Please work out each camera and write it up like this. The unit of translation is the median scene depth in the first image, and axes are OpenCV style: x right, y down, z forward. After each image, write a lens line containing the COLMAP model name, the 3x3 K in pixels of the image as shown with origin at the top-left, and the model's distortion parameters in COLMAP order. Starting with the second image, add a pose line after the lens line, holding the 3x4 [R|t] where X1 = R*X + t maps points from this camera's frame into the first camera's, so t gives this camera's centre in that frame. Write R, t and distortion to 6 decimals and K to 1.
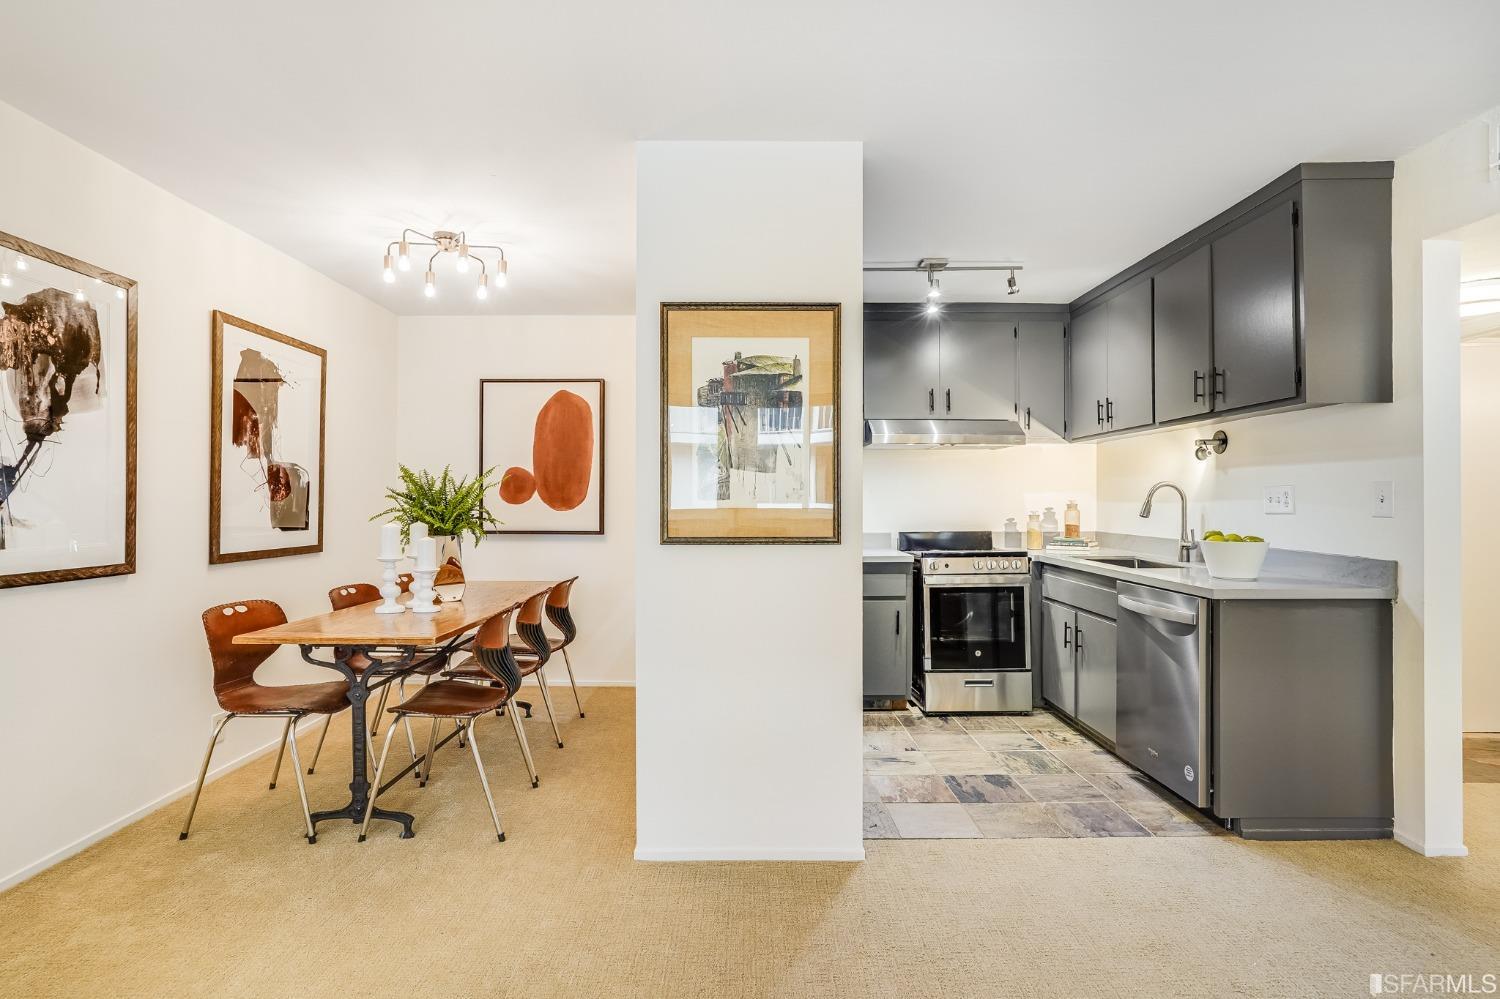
lens RADIAL K [[736.7, 0, 741.5], [0, 736.7, 498.7], [0, 0, 1]] dist [-0.027227, 0.012374]
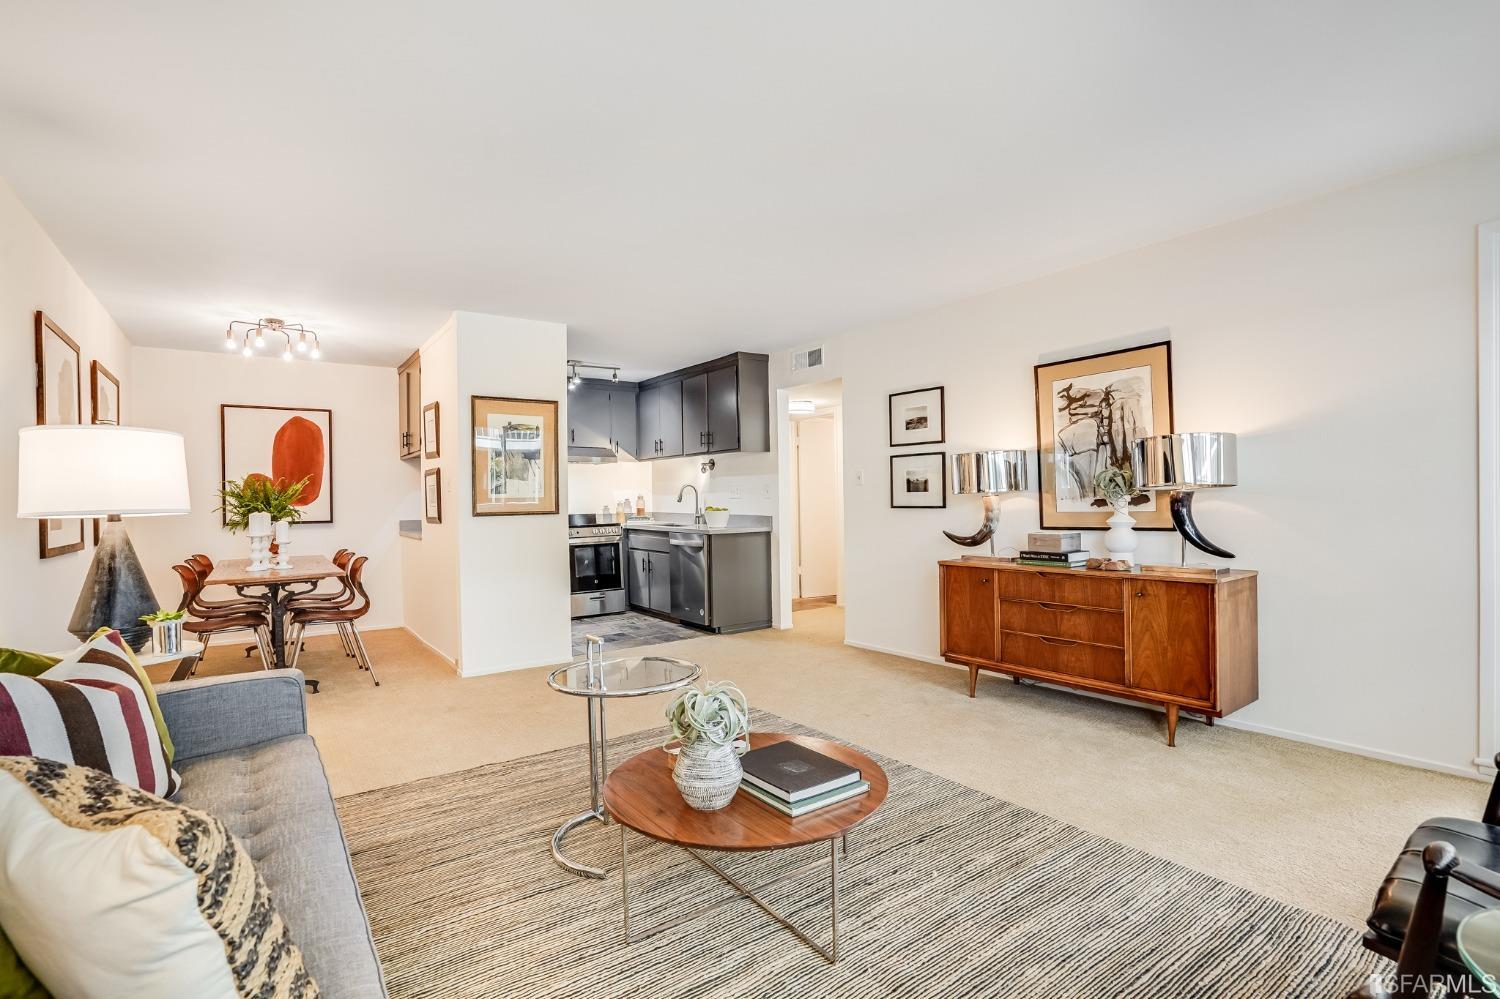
lens RADIAL K [[698.8, 0, 747.0], [0, 698.8, 500.5], [0, 0, 1]] dist [-0.048488, 0.014061]
pose [[0.811265, -0.015650, 0.584469, -0.423704], [0.014058, 0.999875, 0.007260, 0.010976], [-0.584510, 0.002326, 0.811383, -0.668885]]
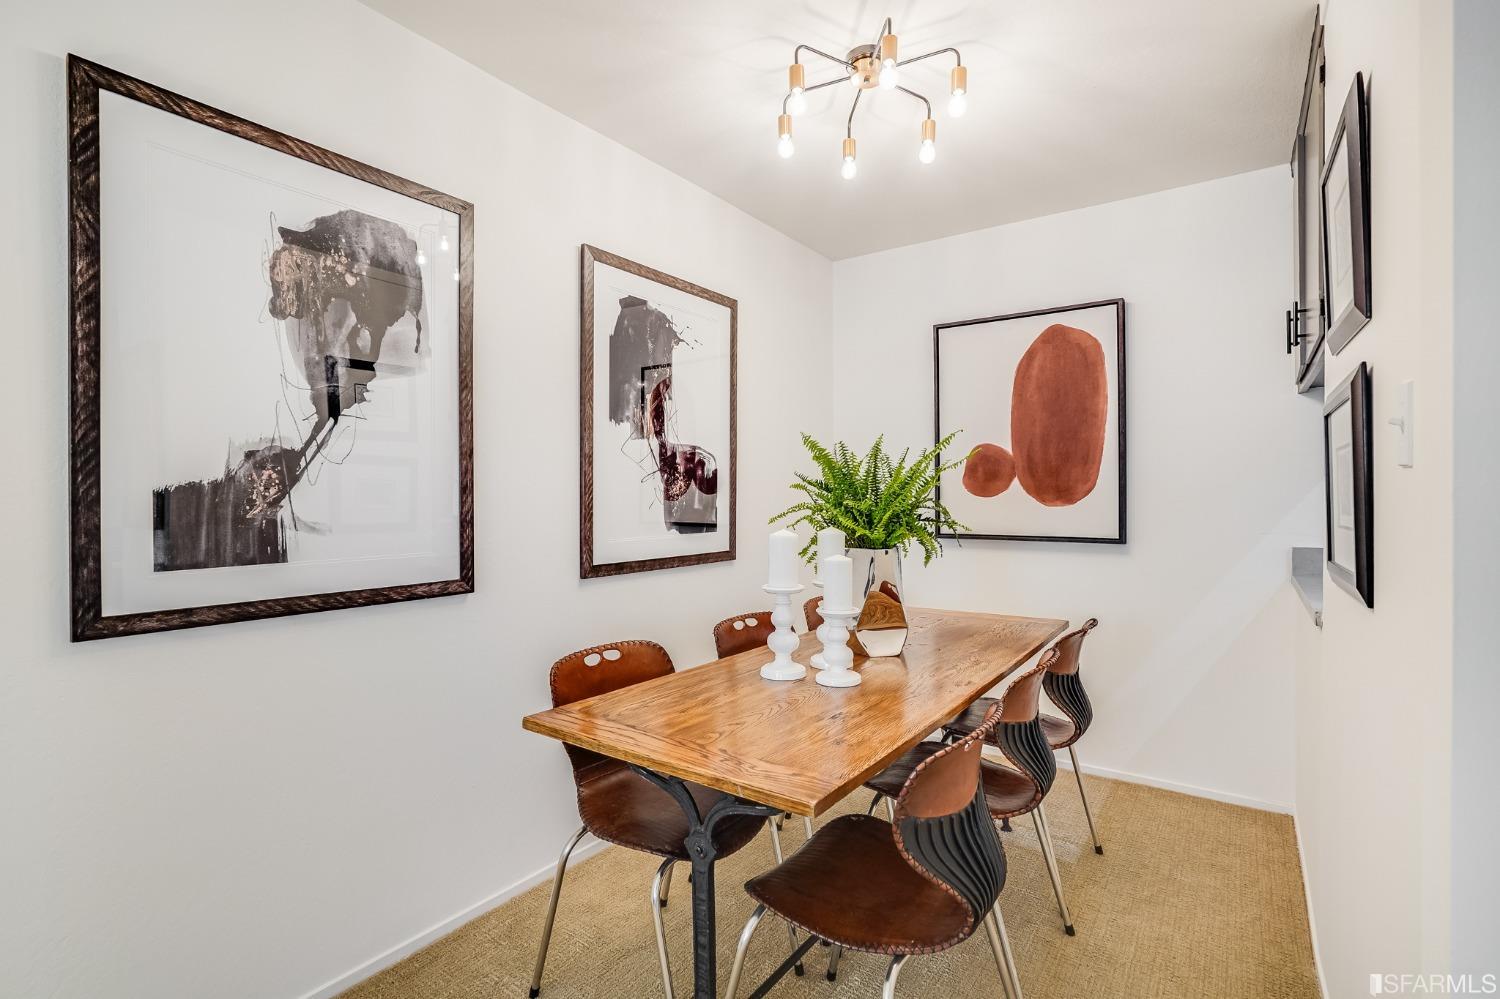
lens RADIAL K [[698.8, 0, 738.8], [0, 698.8, 499.6], [0, 0, 1]] dist [-0.048488, 0.014061]
pose [[0.807863, -0.003228, -0.589362, -0.146905], [0.009805, 0.999920, 0.007963, 0.003115], [0.589289, -0.012212, 0.807830, 0.449243]]
